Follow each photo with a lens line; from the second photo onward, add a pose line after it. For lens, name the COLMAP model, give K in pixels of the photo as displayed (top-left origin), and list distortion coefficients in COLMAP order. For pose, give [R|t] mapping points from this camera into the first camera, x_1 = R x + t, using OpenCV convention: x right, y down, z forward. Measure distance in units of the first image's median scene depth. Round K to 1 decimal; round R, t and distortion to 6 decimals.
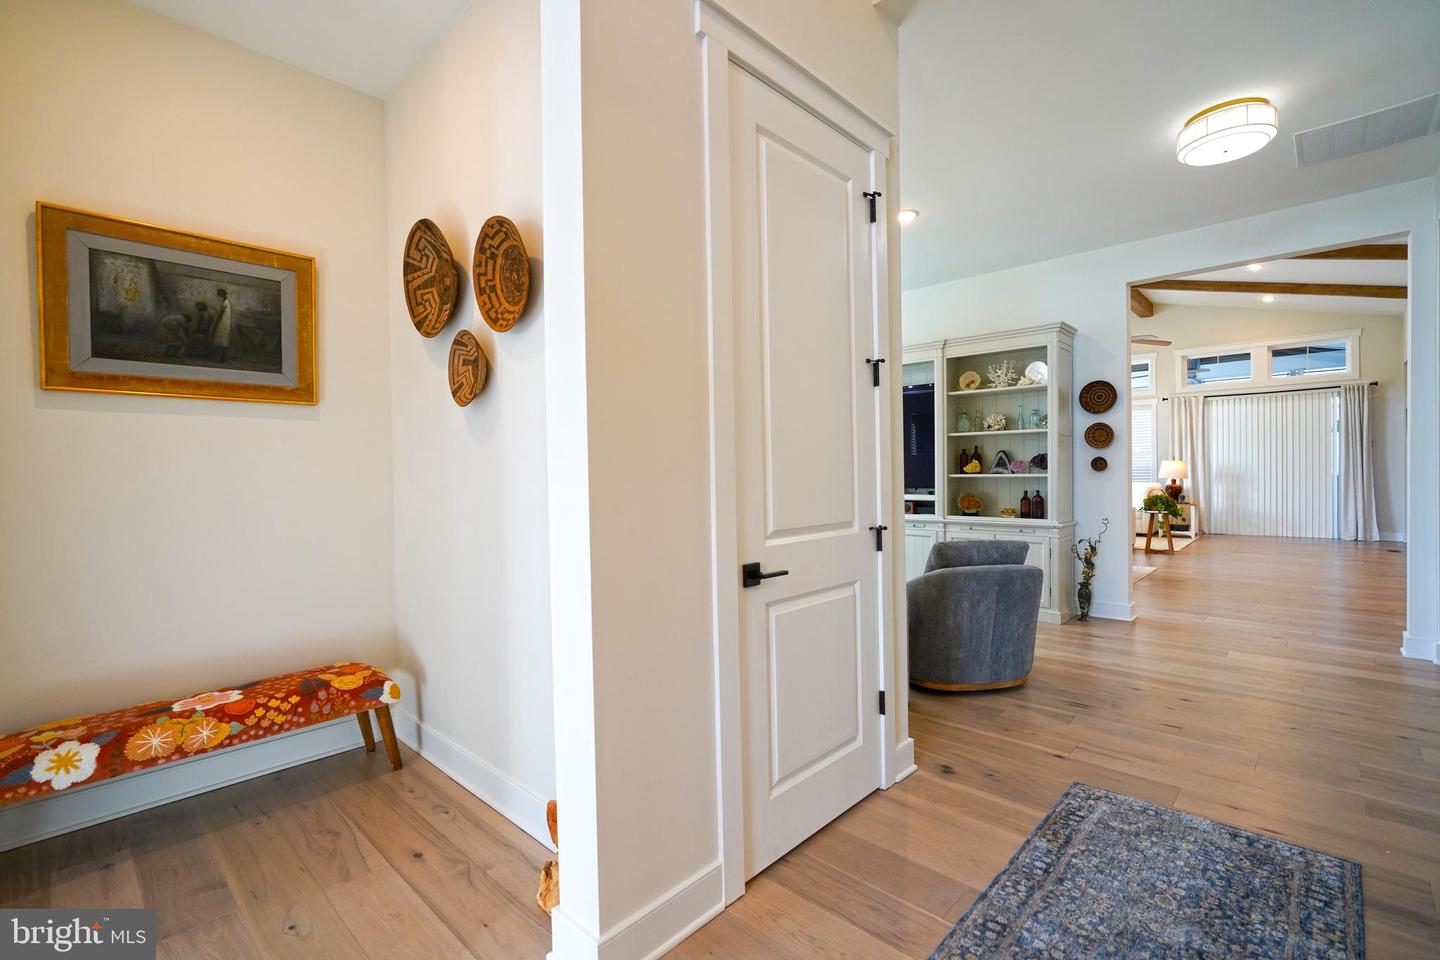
lens RADIAL K [[644.9, 0, 715.5], [0, 644.9, 481.3], [0, 0, 1]] dist [-0.014168, 0.006434]
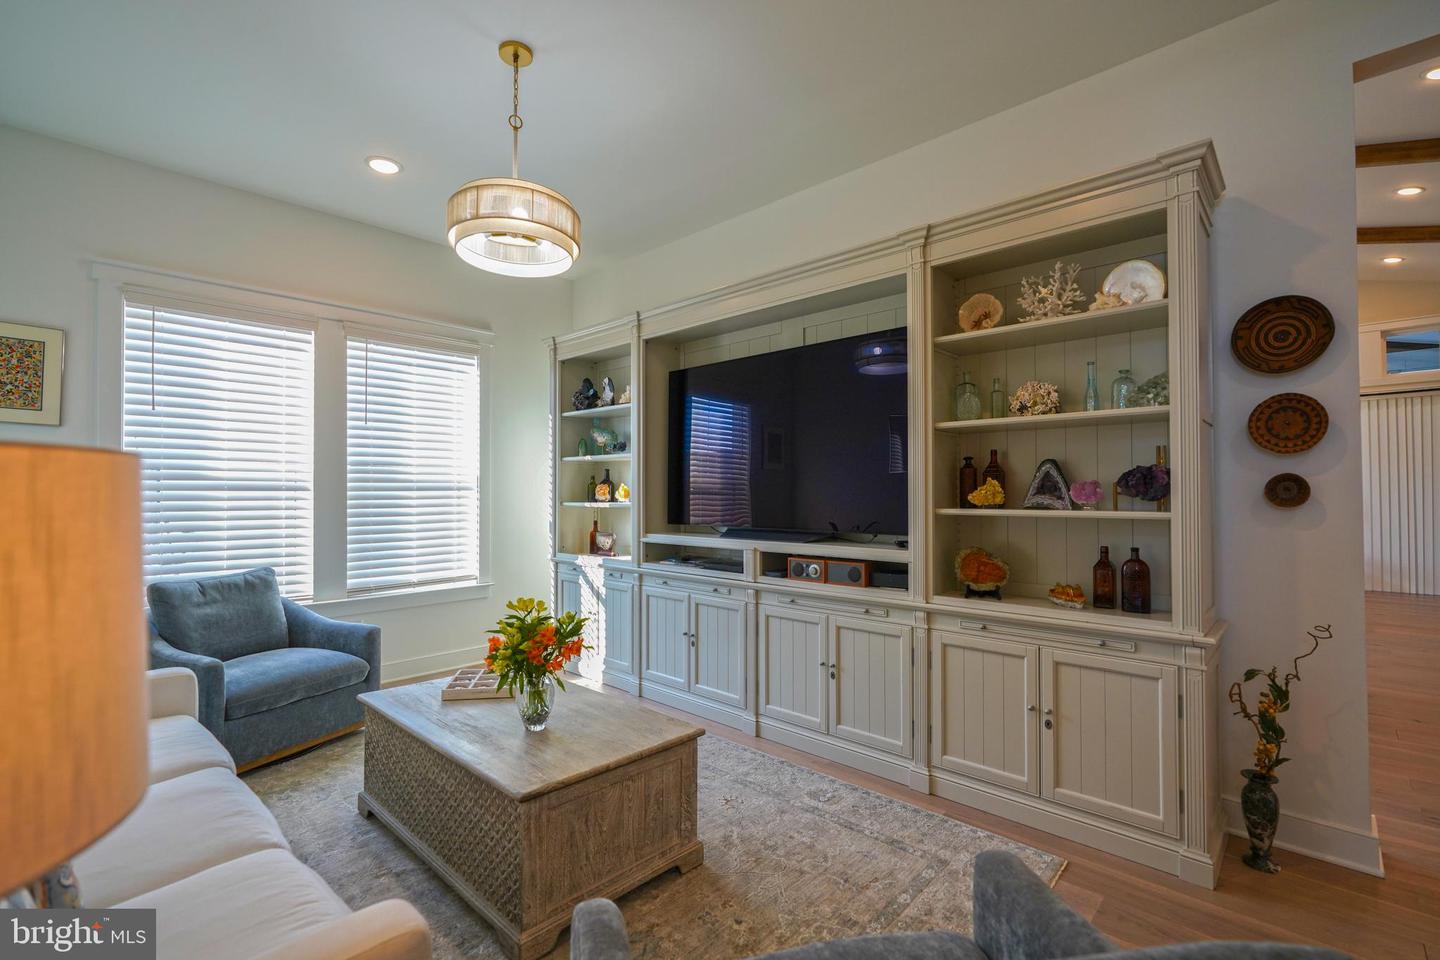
lens RADIAL K [[644.9, 0, 713.0], [0, 644.9, 481.4], [0, 0, 1]] dist [-0.014168, 0.006434]
pose [[0.999935, 0.011031, -0.003040, 0.200853], [-0.011123, 0.999421, -0.032163, -0.013886], [0.002684, 0.032195, 0.999478, 0.530378]]
